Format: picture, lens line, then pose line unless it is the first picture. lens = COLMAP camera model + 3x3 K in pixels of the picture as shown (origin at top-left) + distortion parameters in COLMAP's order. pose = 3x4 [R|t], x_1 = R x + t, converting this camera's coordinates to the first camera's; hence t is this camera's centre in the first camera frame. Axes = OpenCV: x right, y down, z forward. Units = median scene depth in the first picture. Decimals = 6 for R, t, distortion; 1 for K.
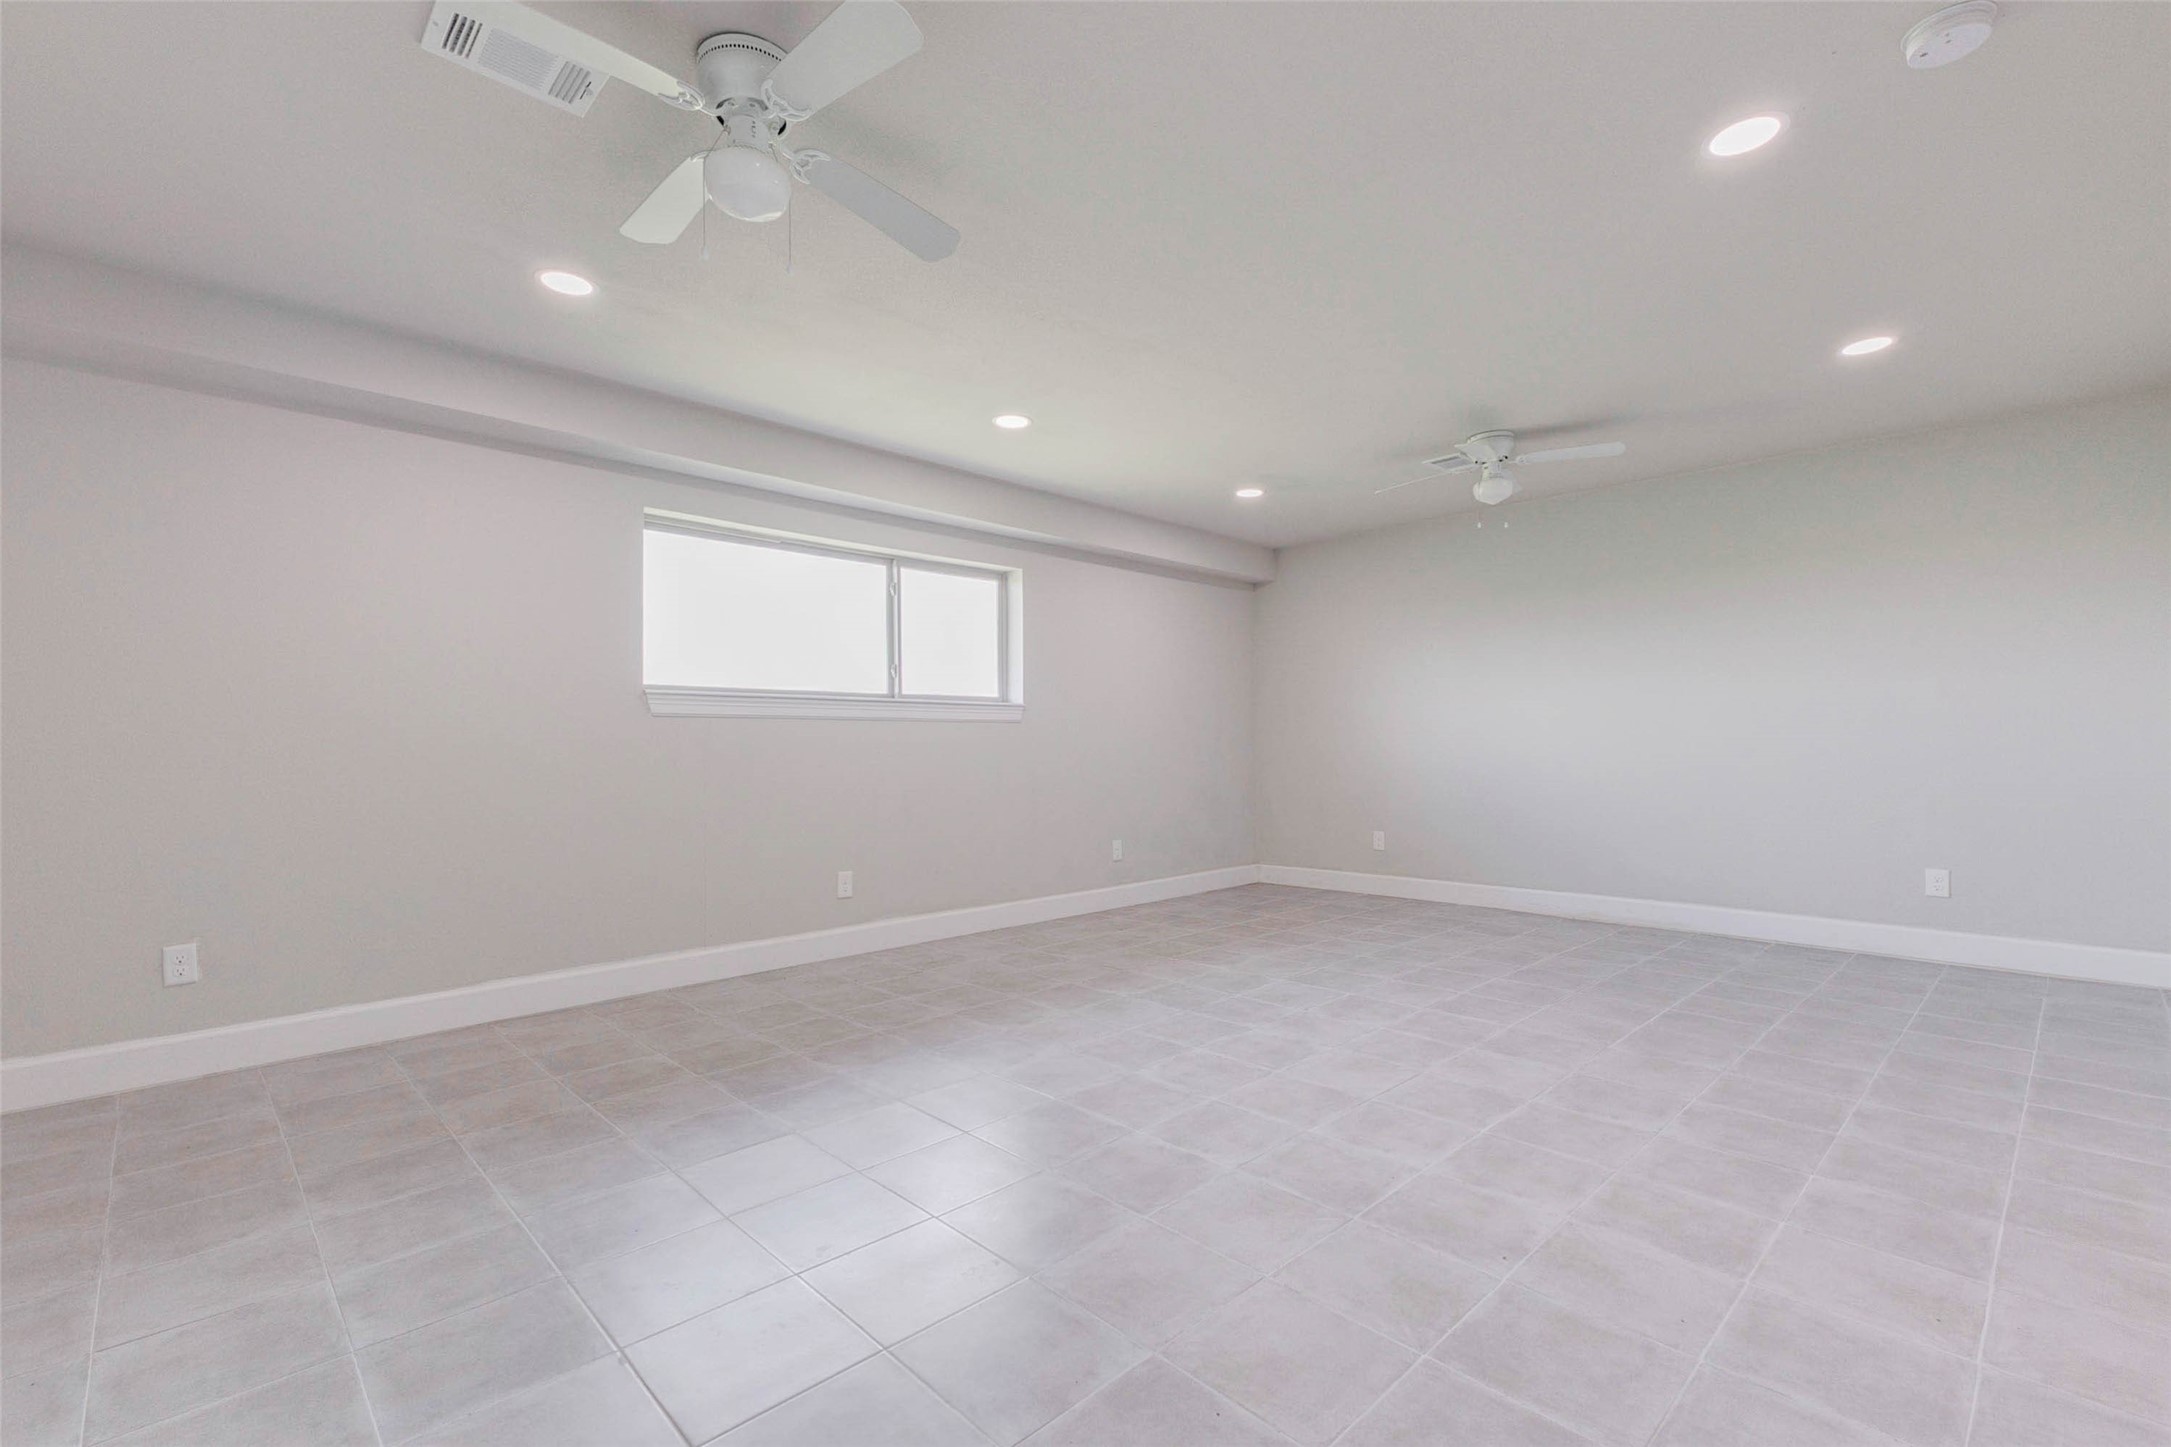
lens RADIAL K [[942.2, 0, 1097.0], [0, 942.2, 715.9], [0, 0, 1]] dist [0.010254, 0.000472]
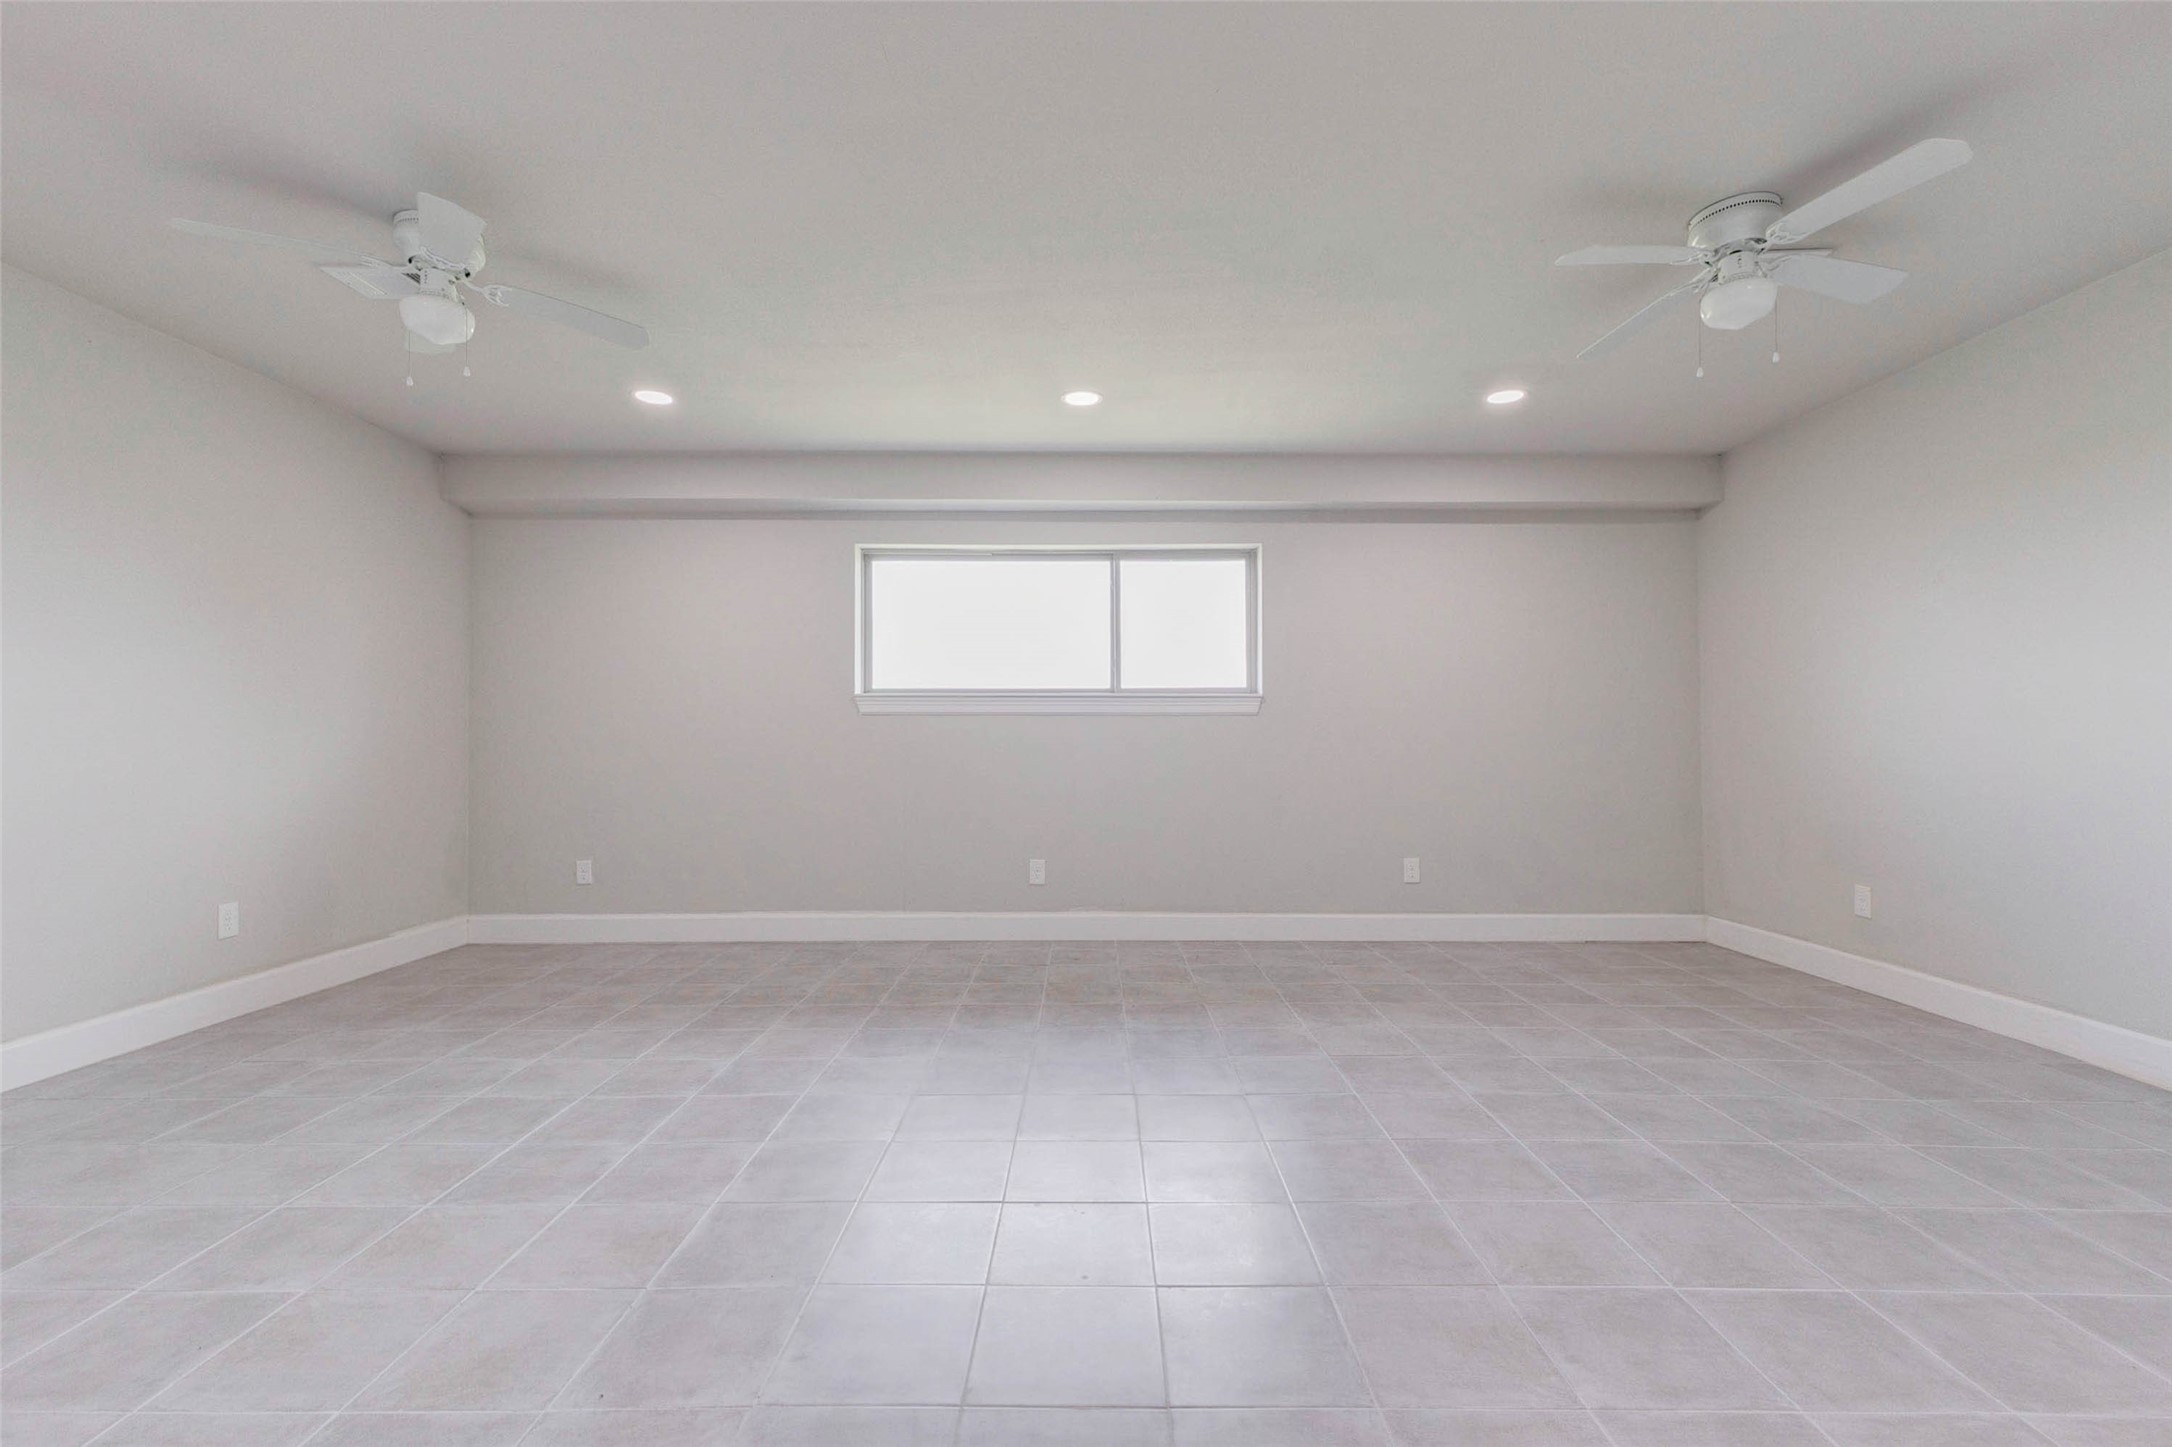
lens RADIAL K [[942.6, 0, 1079.3], [0, 942.6, 714.2], [0, 0, 1]] dist [0.010254, 0.000472]
pose [[0.716458, -0.013736, -0.697495, 0.574495], [0.017281, 0.999849, -0.001940, 0.006557], [0.697417, -0.010664, 0.716587, 0.323596]]
